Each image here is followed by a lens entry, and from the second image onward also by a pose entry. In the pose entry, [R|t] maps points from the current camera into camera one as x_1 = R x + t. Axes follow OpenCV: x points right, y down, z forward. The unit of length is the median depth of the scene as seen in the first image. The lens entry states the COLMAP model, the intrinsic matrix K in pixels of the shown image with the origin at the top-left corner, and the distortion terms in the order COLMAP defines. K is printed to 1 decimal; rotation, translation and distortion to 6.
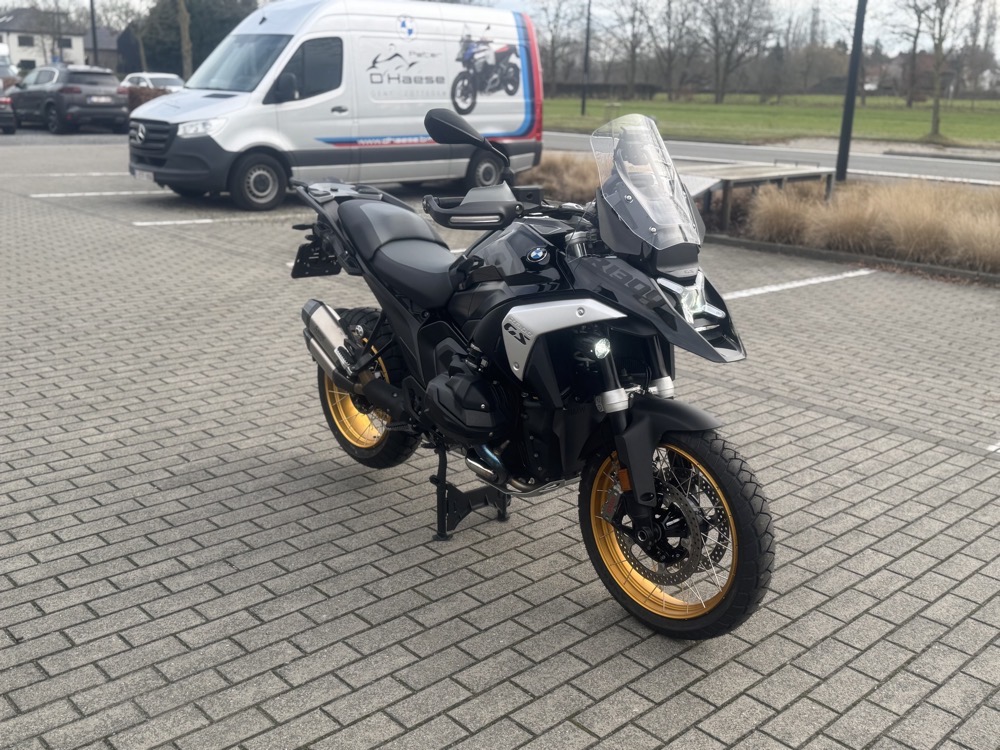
lens RADIAL K [[1004.5, 0, 511.6], [0, 1004.5, 362.2], [0, 0, 1]] dist [0.040303, 0.000000]
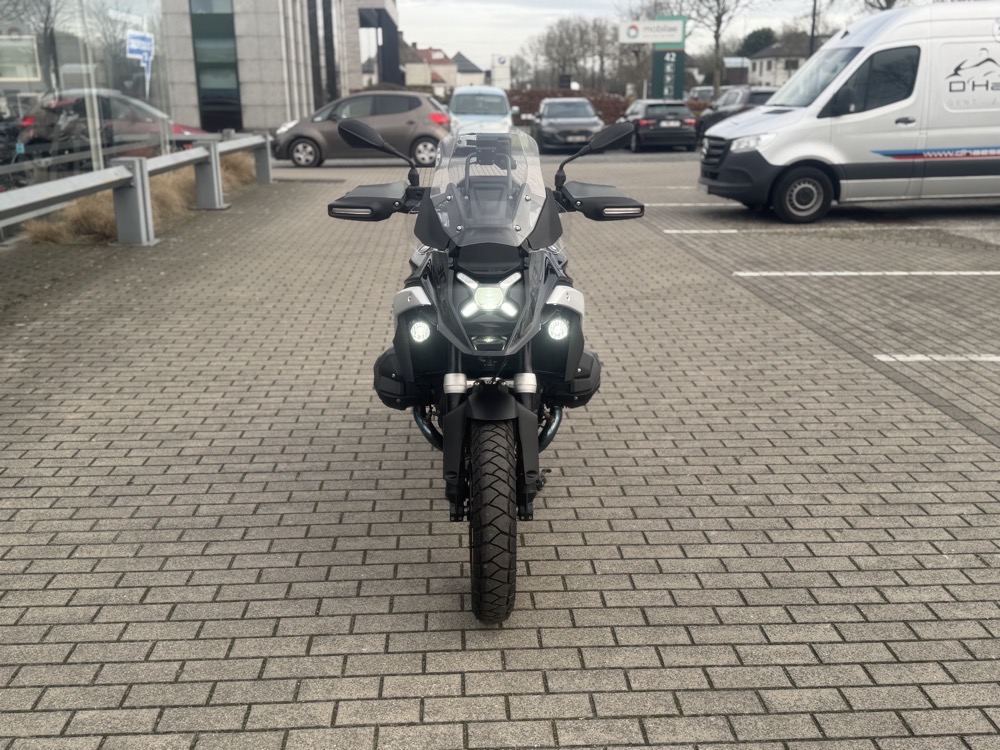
lens RADIAL K [[1004.5, 0, 505.9], [0, 1004.5, 369.2], [0, 0, 1]] dist [0.040303, 0.000000]
pose [[0.758497, 0.137556, -0.636994, 0.600156], [-0.143661, 0.988716, 0.042445, -0.022435], [0.635645, 0.059317, 0.769699, 0.144209]]
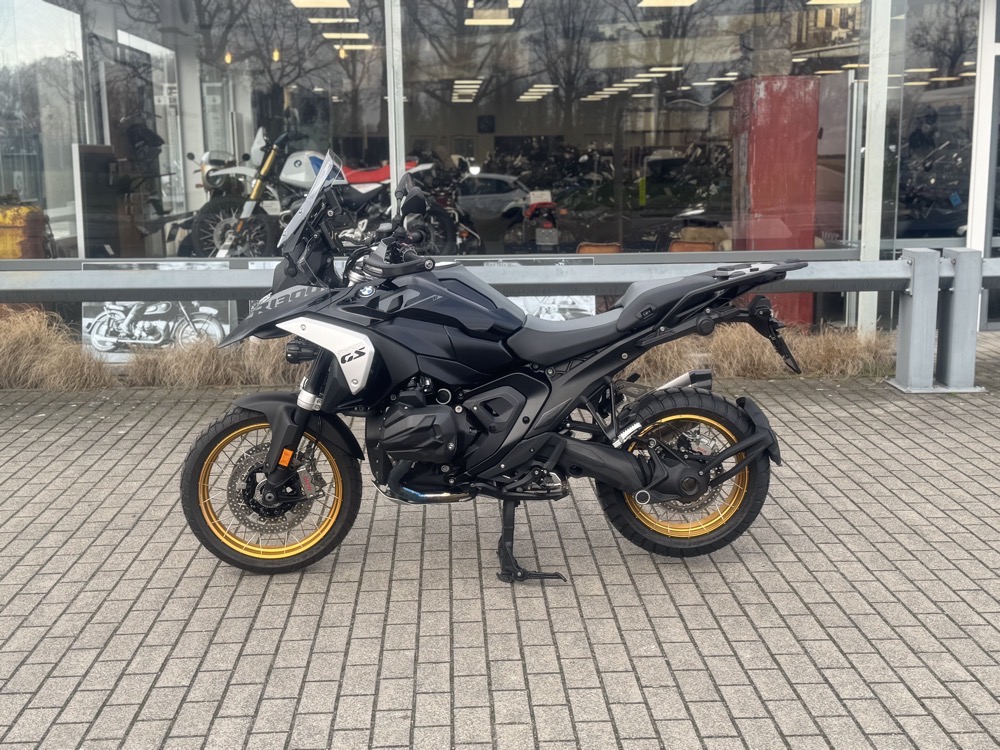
lens RADIAL K [[1326.4, 0, 505.5], [0, 1326.4, 382.0], [0, 0, 1]] dist [0.087563, 0.000000]
pose [[-0.660145, 0.105806, -0.743649, 0.891102], [-0.208402, 0.925362, 0.316661, -0.414778], [0.721649, 0.364020, -0.588823, 1.596550]]
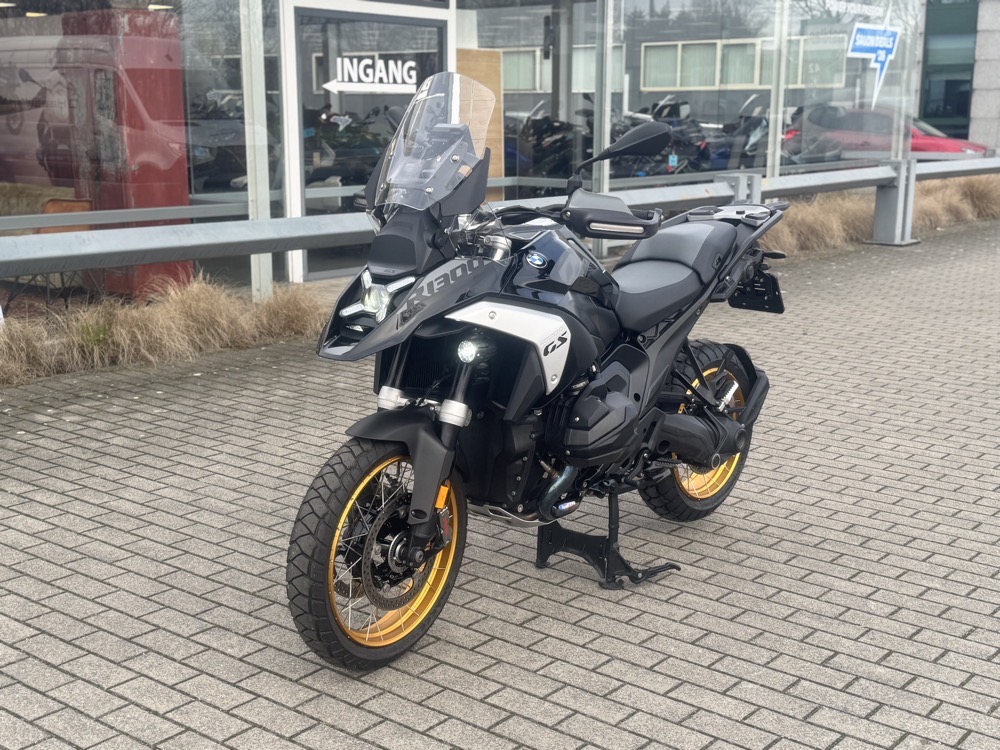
lens RADIAL K [[1326.4, 0, 506.4], [0, 1326.4, 364.8], [0, 0, 1]] dist [0.087563, 0.000000]
pose [[0.128126, 0.160191, -0.978735, 0.987479], [-0.265444, 0.956403, 0.121787, -0.129624], [0.955575, 0.244195, 0.165062, 0.639256]]
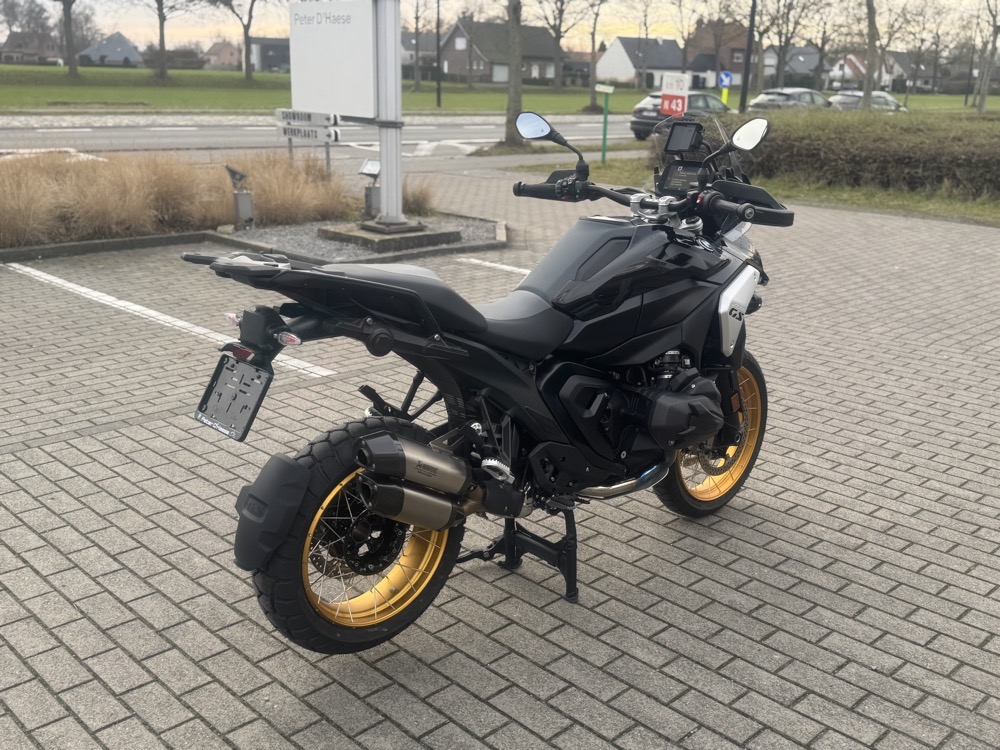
lens RADIAL K [[1004.5, 0, 509.8], [0, 1004.5, 366.5], [0, 0, 1]] dist [0.040303, 0.000000]
pose [[-0.010400, -0.303801, 0.952679, -0.761155], [0.239388, 0.924269, 0.297354, -0.260090], [-0.970868, 0.231153, 0.063114, 0.844724]]
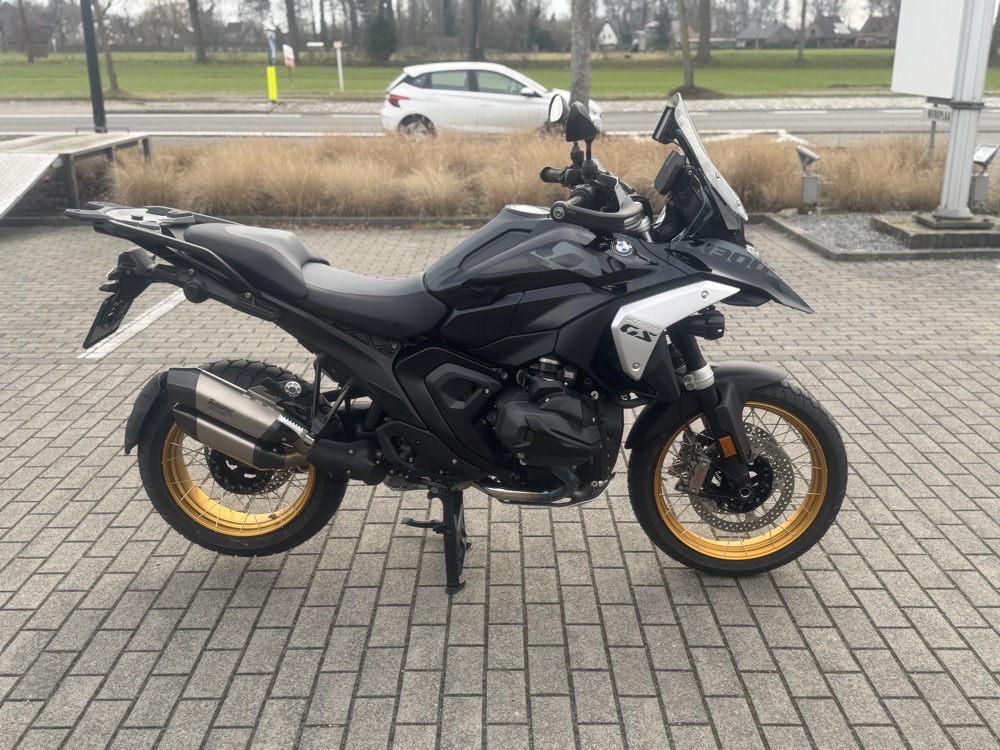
lens RADIAL K [[1004.5, 0, 500.5], [0, 1004.5, 365.8], [0, 0, 1]] dist [0.040303, 0.000000]
pose [[0.692662, -0.246699, 0.677760, -0.524006], [0.215081, 0.967582, 0.132382, -0.108088], [-0.688447, 0.054077, 0.723268, 0.290019]]
